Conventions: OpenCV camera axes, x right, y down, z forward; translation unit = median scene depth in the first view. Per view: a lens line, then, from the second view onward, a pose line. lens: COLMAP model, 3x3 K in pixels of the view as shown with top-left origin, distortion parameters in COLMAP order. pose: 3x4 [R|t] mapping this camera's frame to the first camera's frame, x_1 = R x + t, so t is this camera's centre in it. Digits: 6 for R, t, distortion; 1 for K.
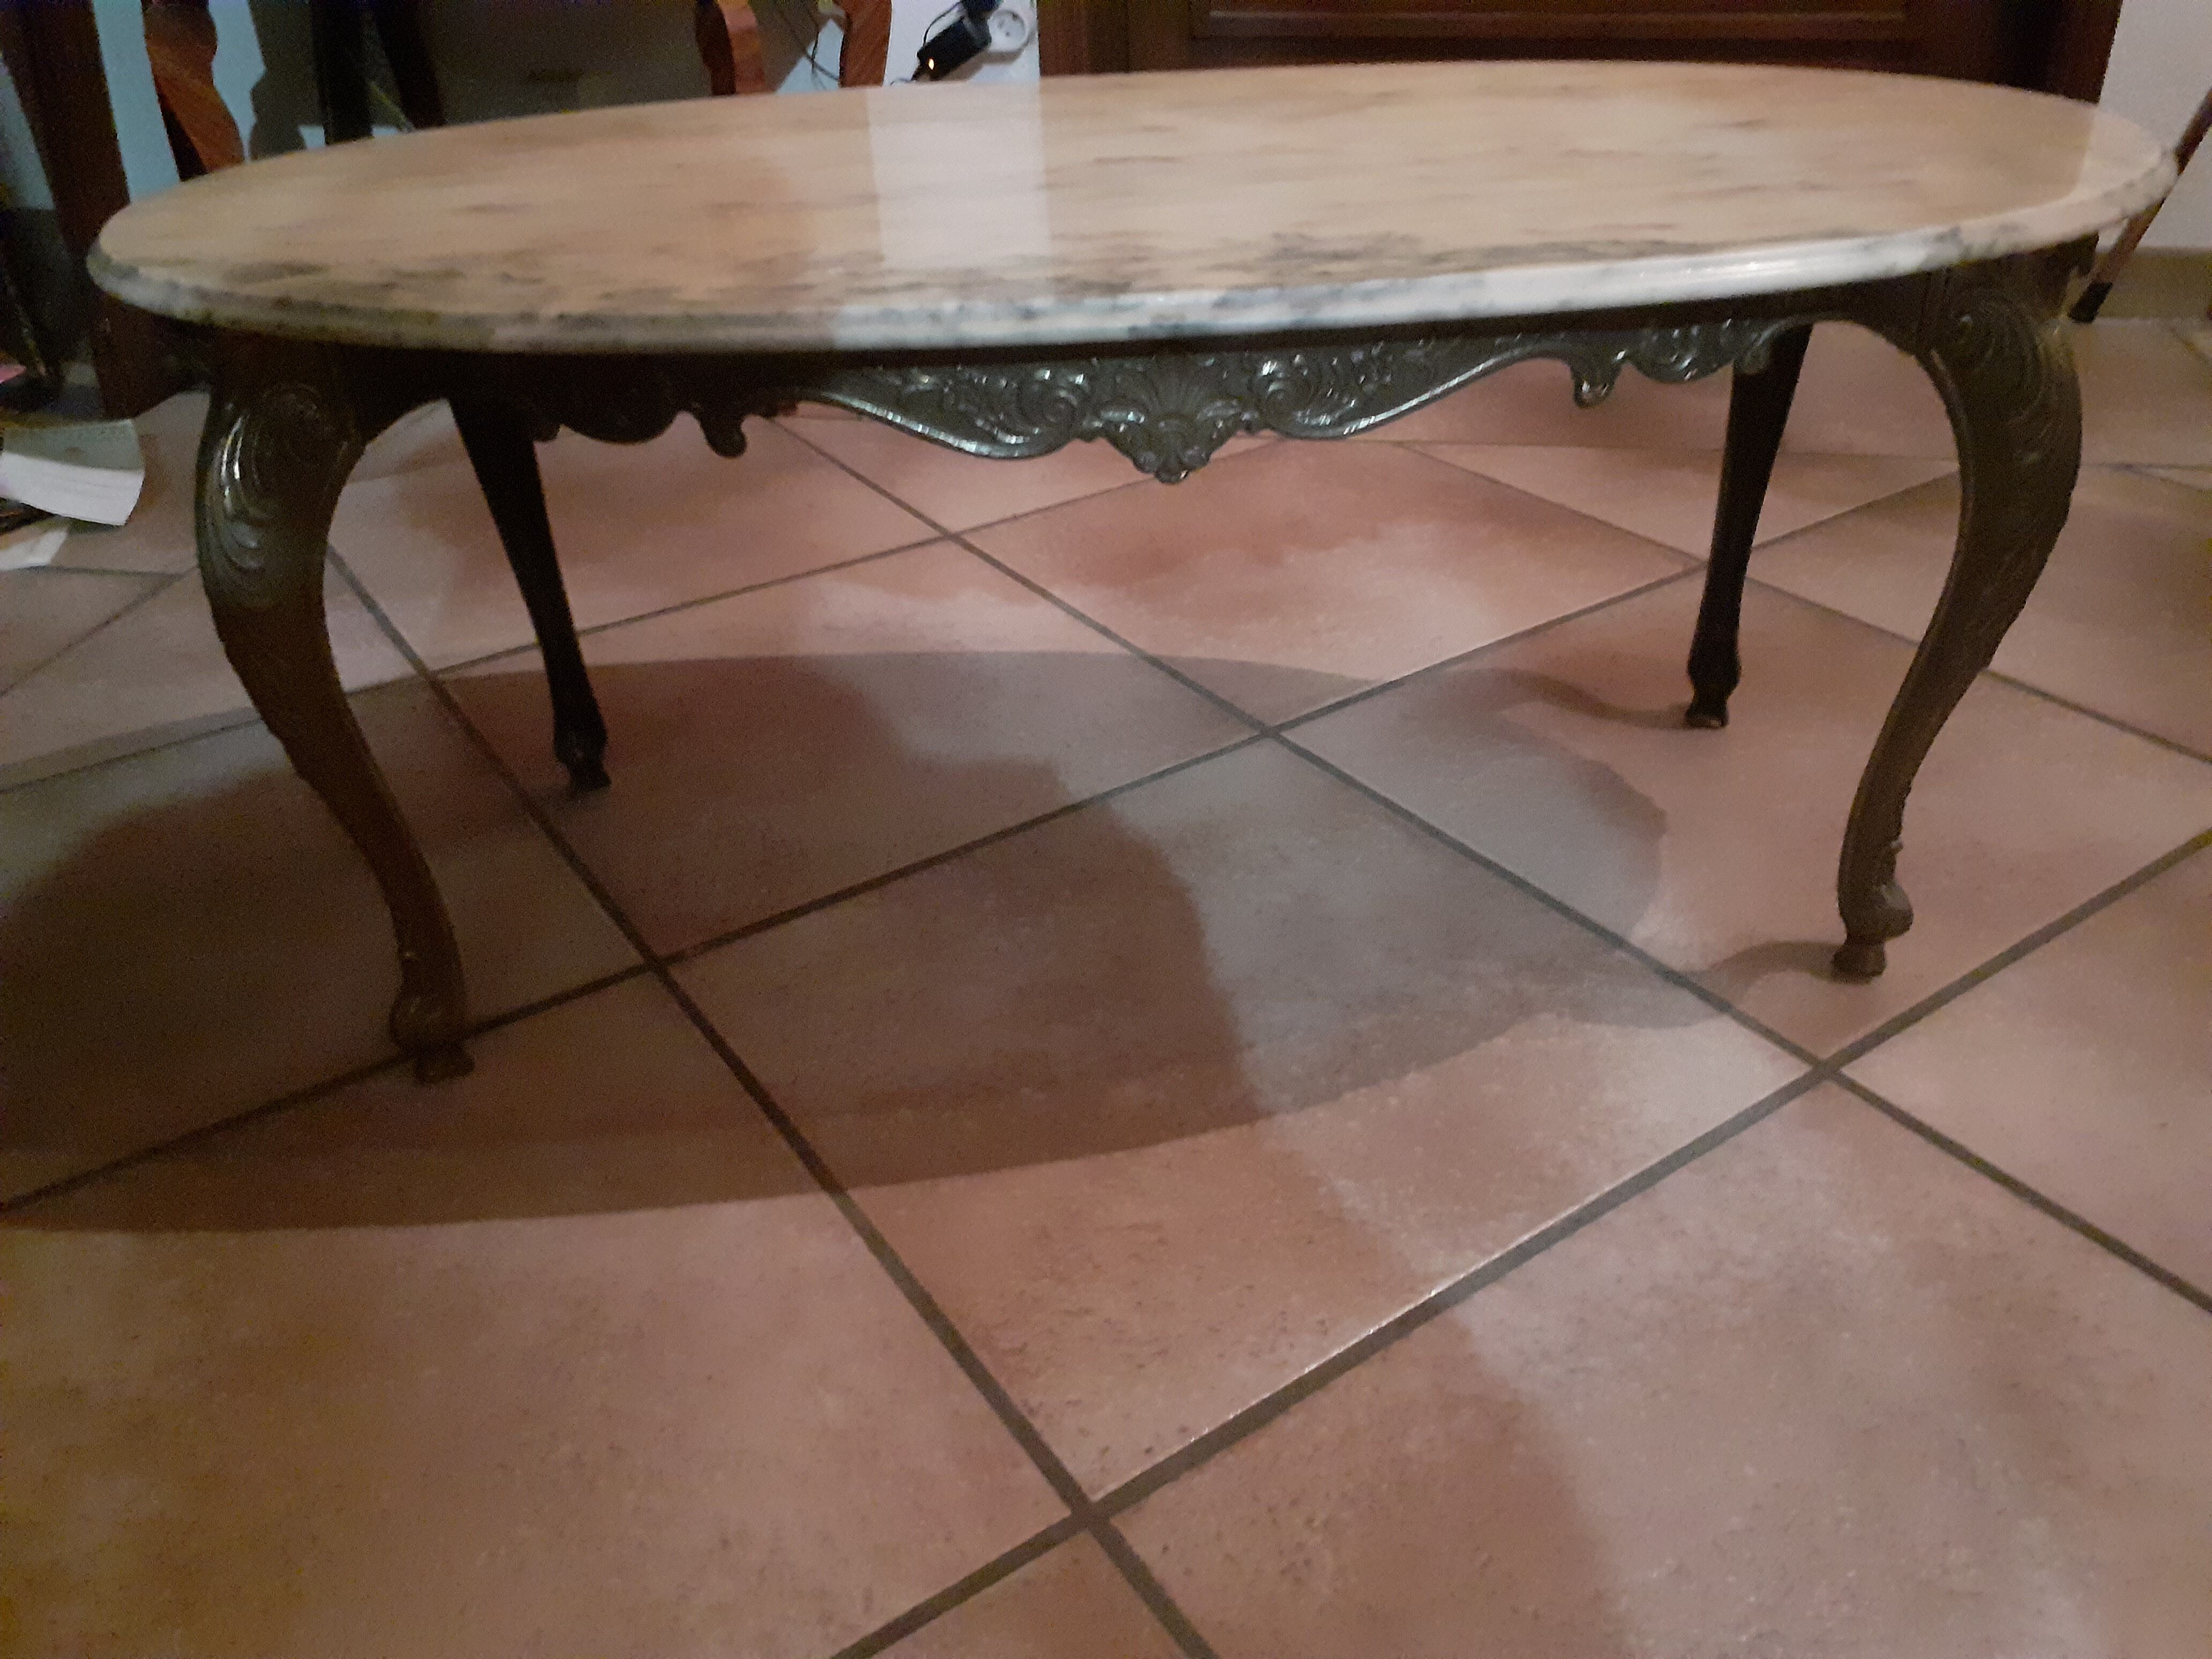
lens RADIAL K [[1745.3, 0, 1106.0], [0, 1745.3, 829.5], [0, 0, 1]] dist [-0.017083, -0.011093]
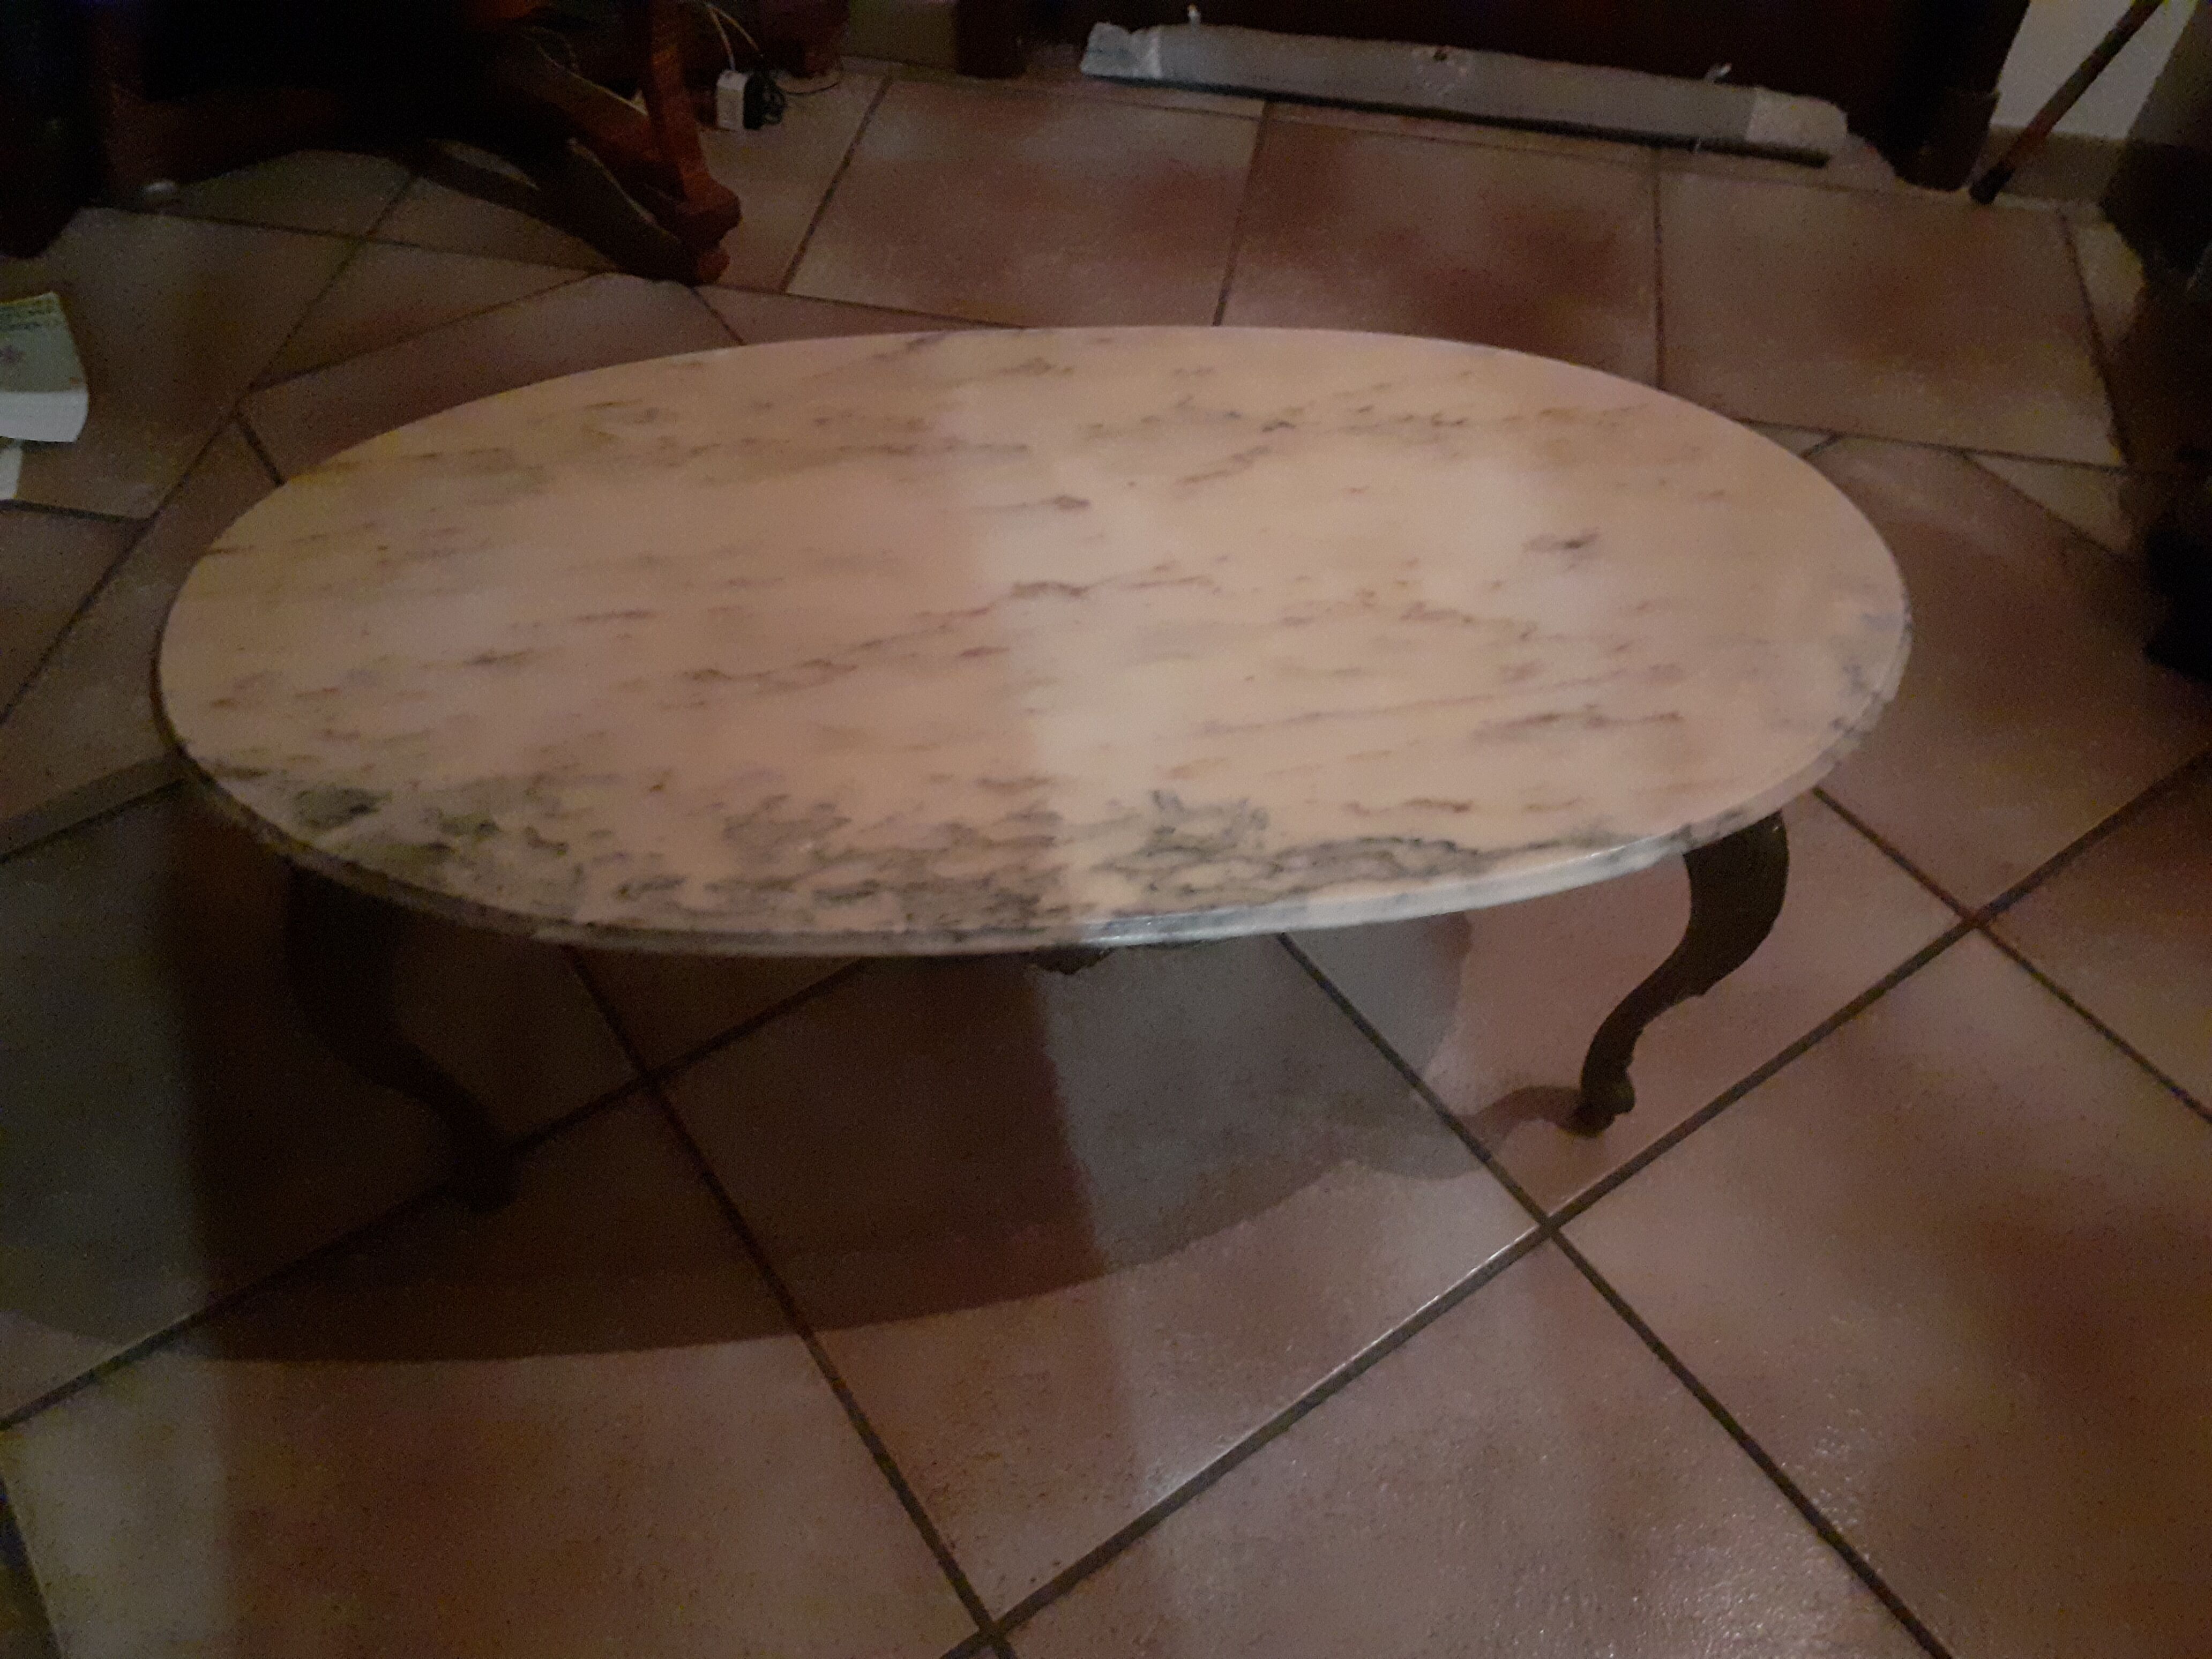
lens RADIAL K [[1745.3, 0, 1106.0], [0, 1745.3, 829.5], [0, 0, 1]] dist [-0.017083, -0.011093]
pose [[0.998508, 0.015608, 0.052322, -0.000265], [-0.031869, 0.944702, 0.326377, -0.611812], [-0.044335, -0.327558, 0.943790, -0.153337]]
